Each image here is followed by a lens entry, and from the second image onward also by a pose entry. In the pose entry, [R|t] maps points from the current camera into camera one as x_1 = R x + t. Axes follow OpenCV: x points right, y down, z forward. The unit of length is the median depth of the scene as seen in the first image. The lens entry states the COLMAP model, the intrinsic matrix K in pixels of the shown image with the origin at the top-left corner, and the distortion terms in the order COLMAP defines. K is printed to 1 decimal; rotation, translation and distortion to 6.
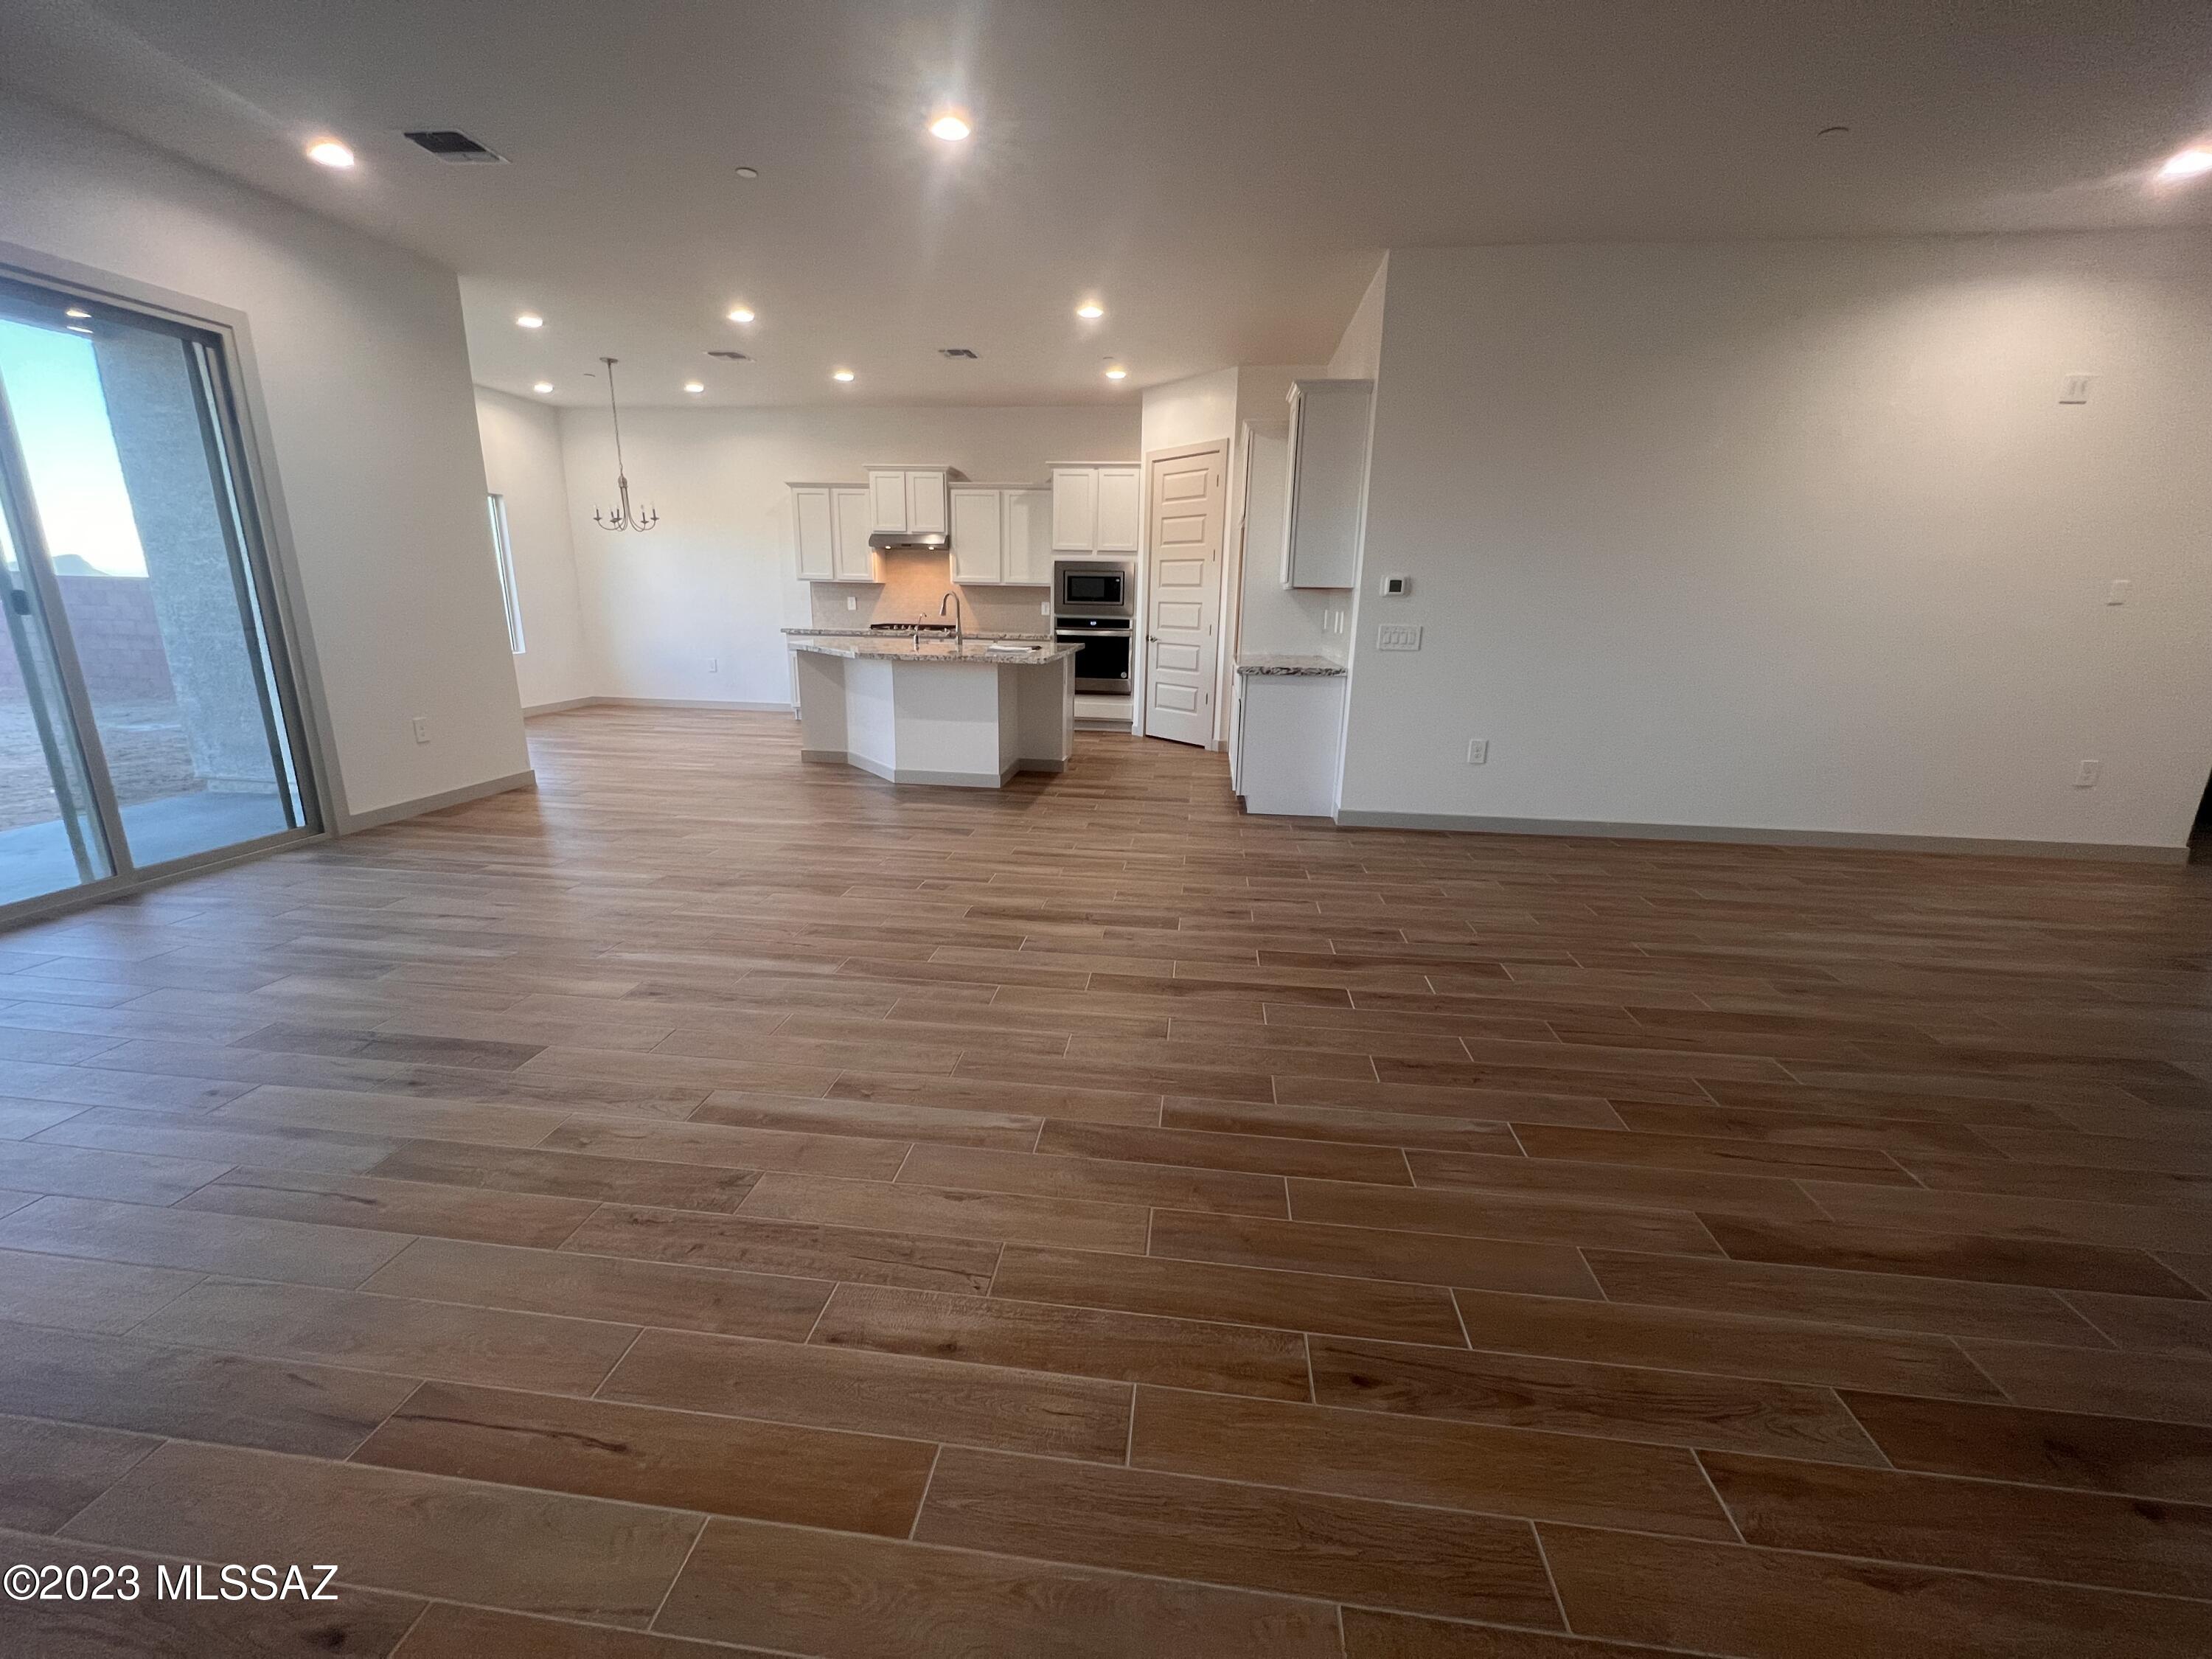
lens RADIAL K [[881.5, 0, 1105.3], [0, 881.5, 826.6], [0, 0, 1]] dist [-0.003257, 0.000432]
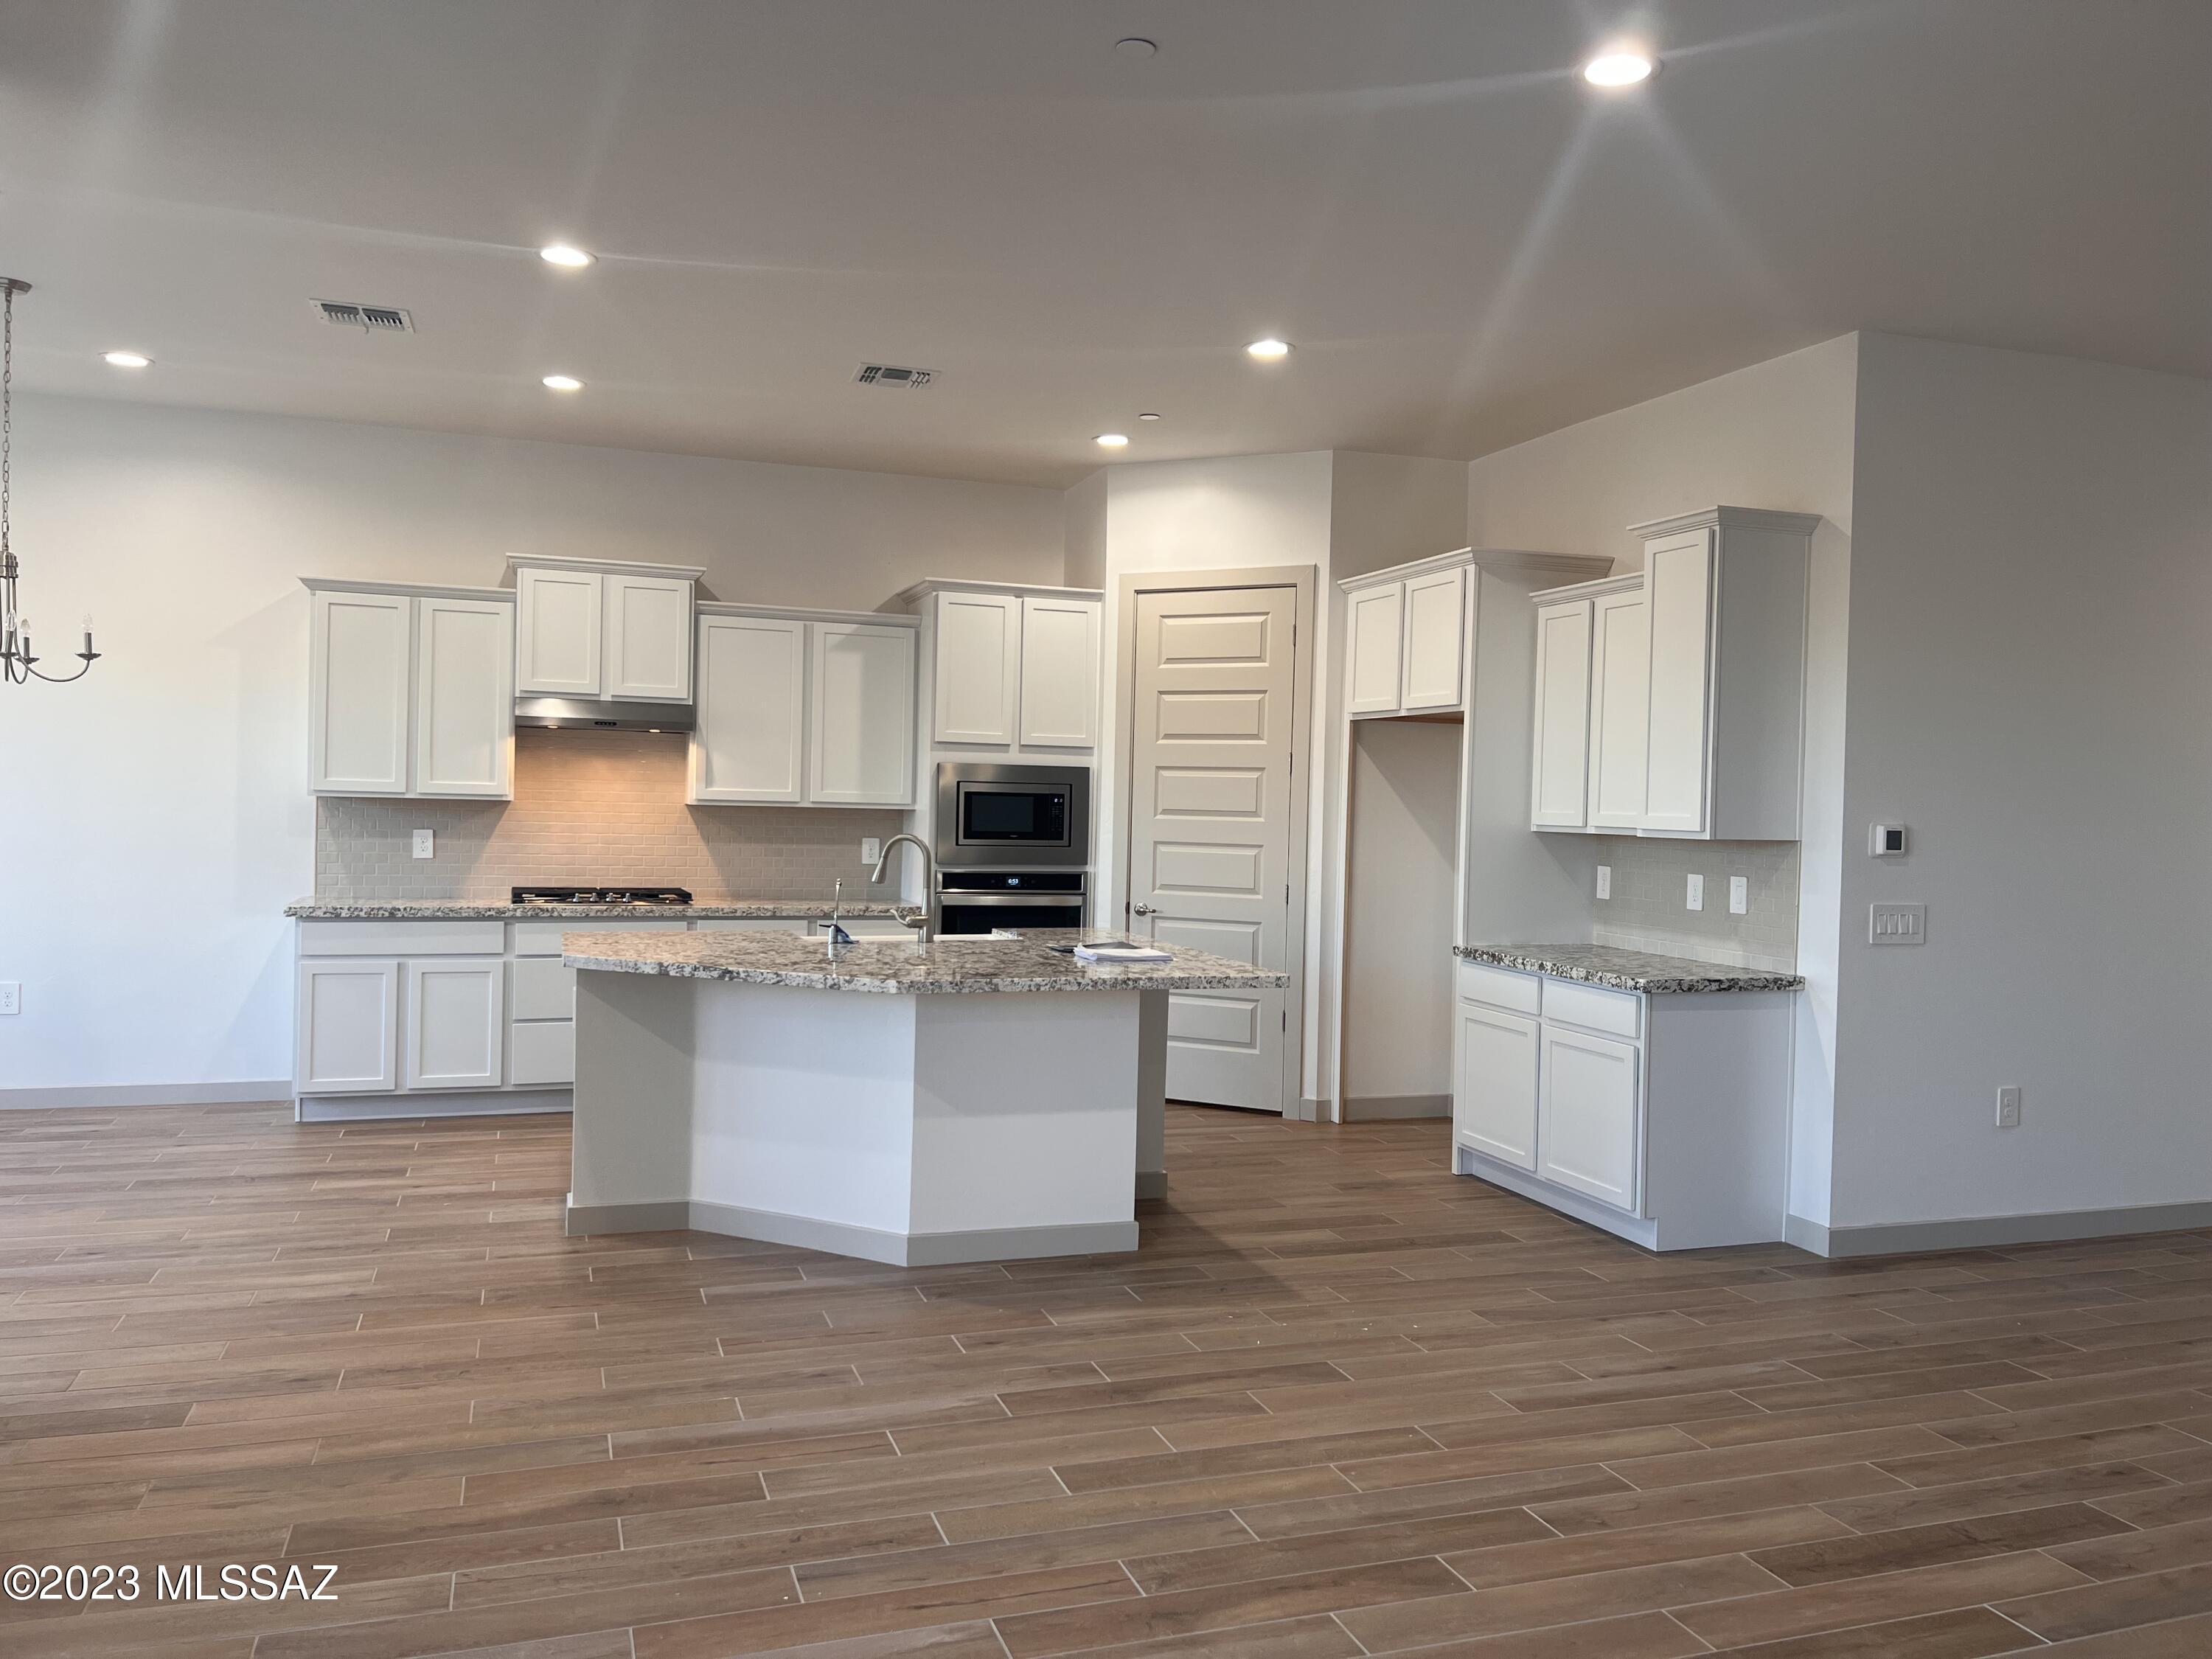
lens RADIAL K [[1661.1, 0, 1124.8], [0, 1661.1, 830.7], [0, 0, 1]] dist [0.043859, -0.042314]
pose [[0.899071, -0.006223, 0.437758, -0.641404], [0.104184, 0.974215, -0.200125, -0.106362], [-0.425225, 0.225534, 0.876538, 0.223328]]
